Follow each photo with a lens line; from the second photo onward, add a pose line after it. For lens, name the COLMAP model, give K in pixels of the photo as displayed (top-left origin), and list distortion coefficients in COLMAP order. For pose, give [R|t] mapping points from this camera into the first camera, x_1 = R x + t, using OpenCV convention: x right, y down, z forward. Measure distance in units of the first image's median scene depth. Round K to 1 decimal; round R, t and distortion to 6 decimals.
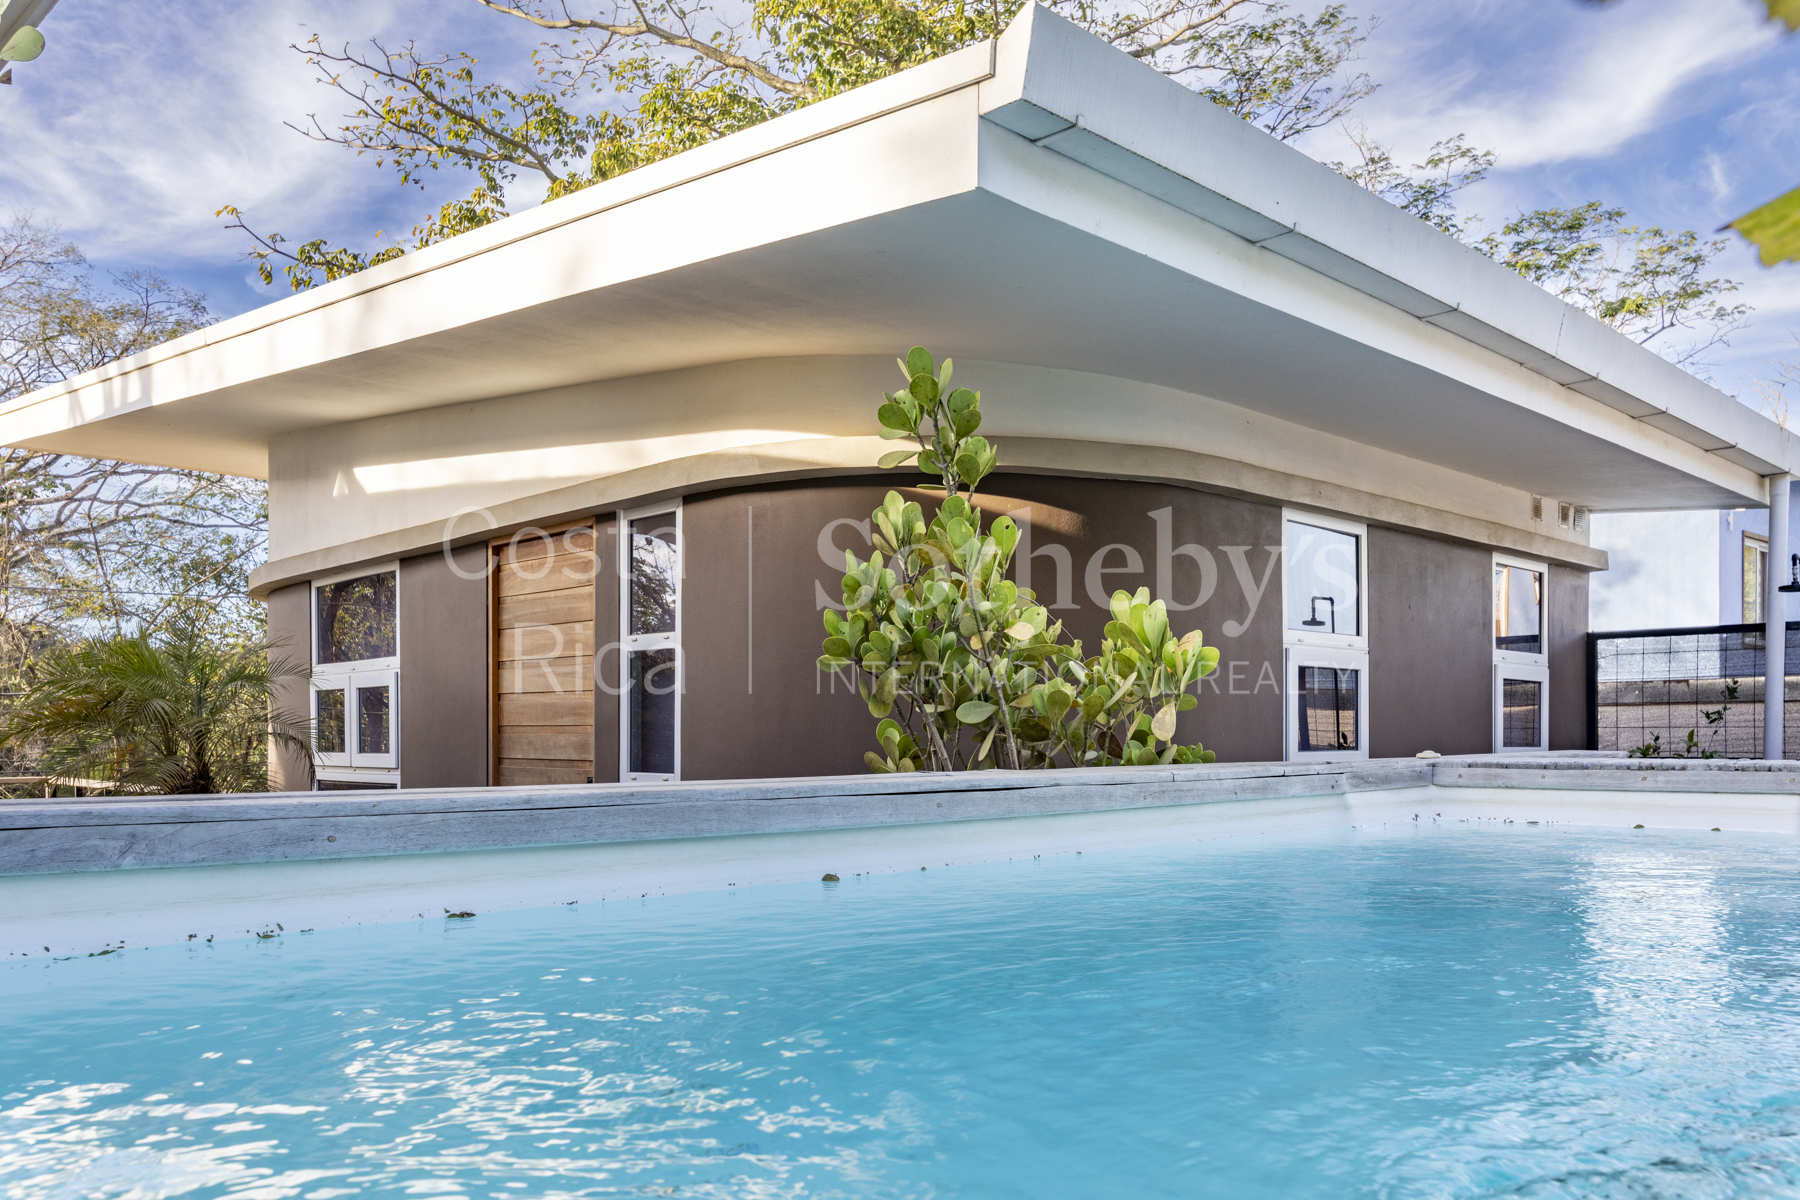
lens RADIAL K [[1351.3, 0, 899.9], [0, 1351.3, 734.6], [0, 0, 1]] dist [0.002484, 0.001364]
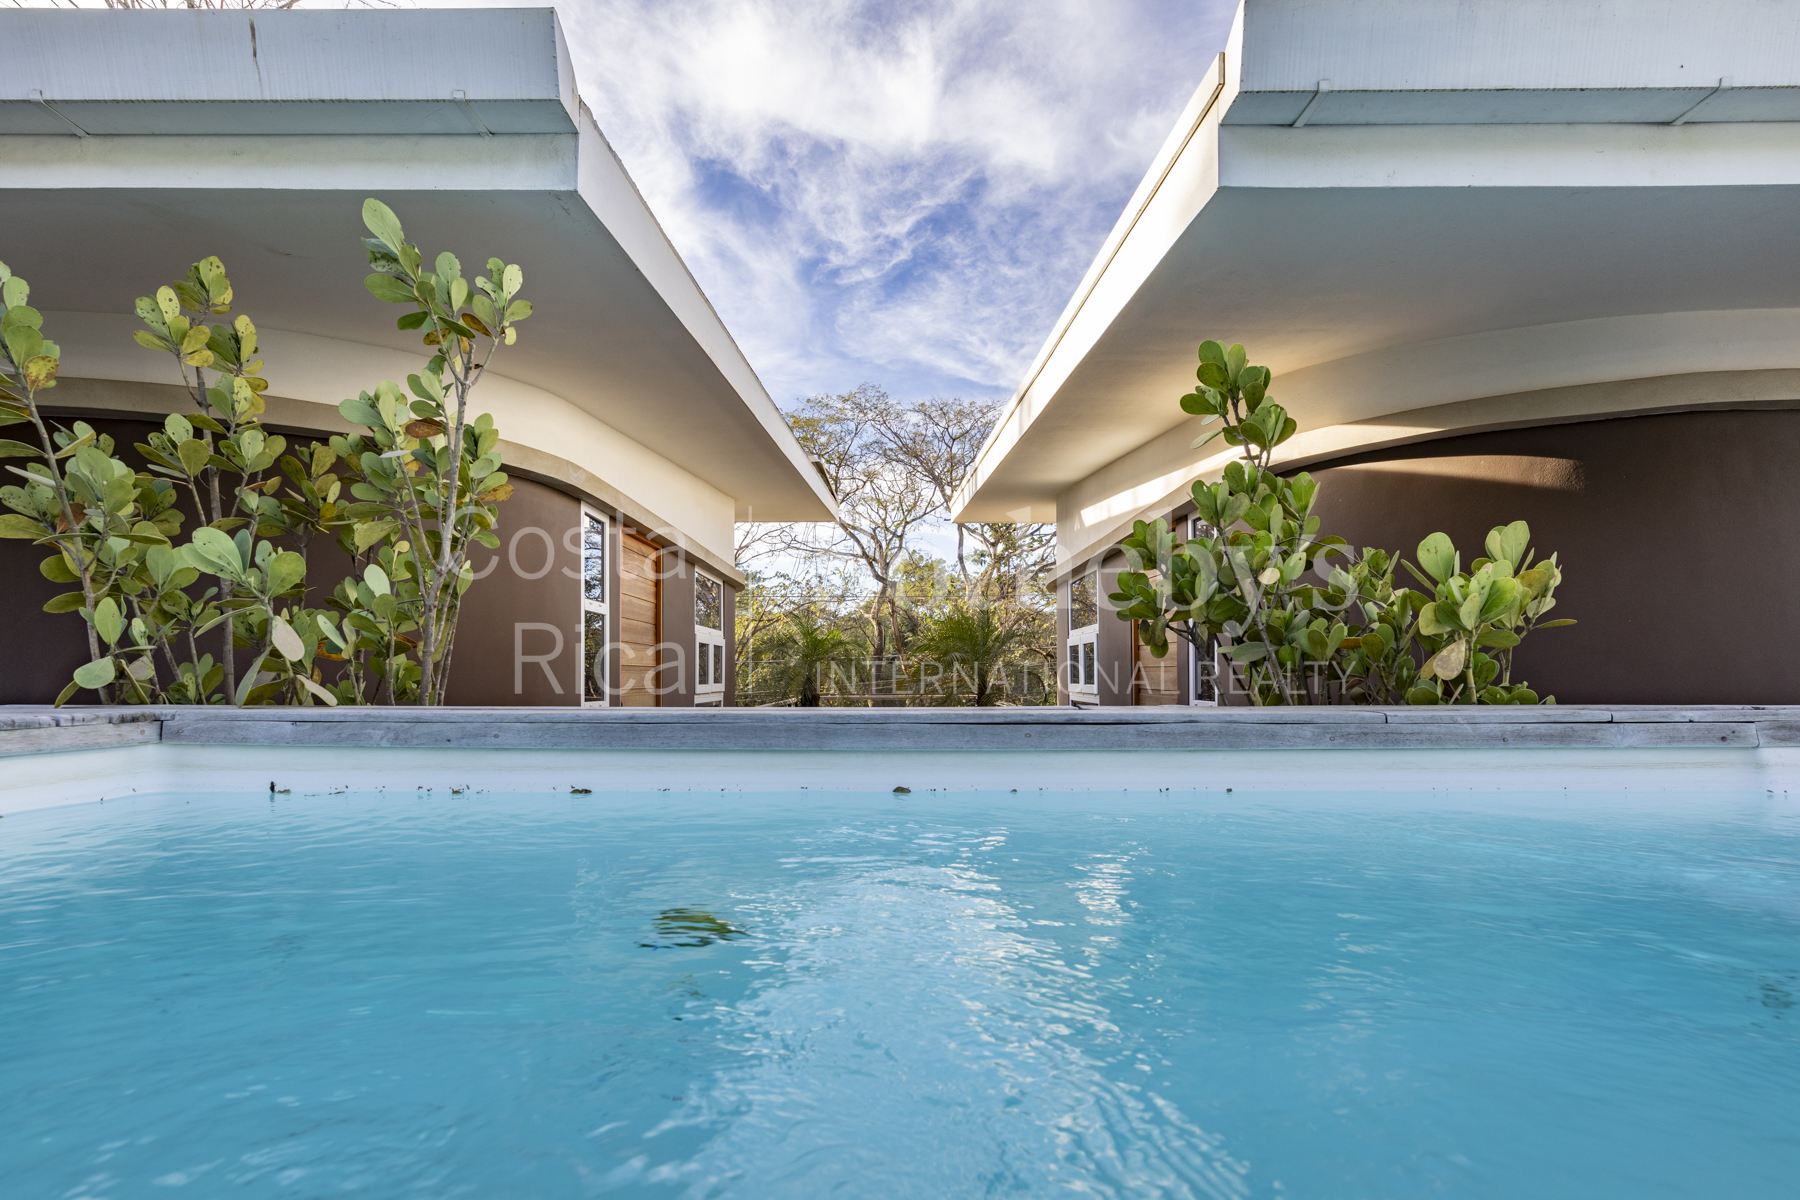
lens RADIAL K [[833.9, 0, 899.9], [0, 833.9, 644.7], [0, 0, 1]] dist [0.001290, 0.000786]
pose [[0.719676, -0.022334, -0.693951, 0.341034], [-0.000807, 0.999455, -0.033002, -0.000509], [0.694309, 0.024311, 0.719266, 0.323893]]
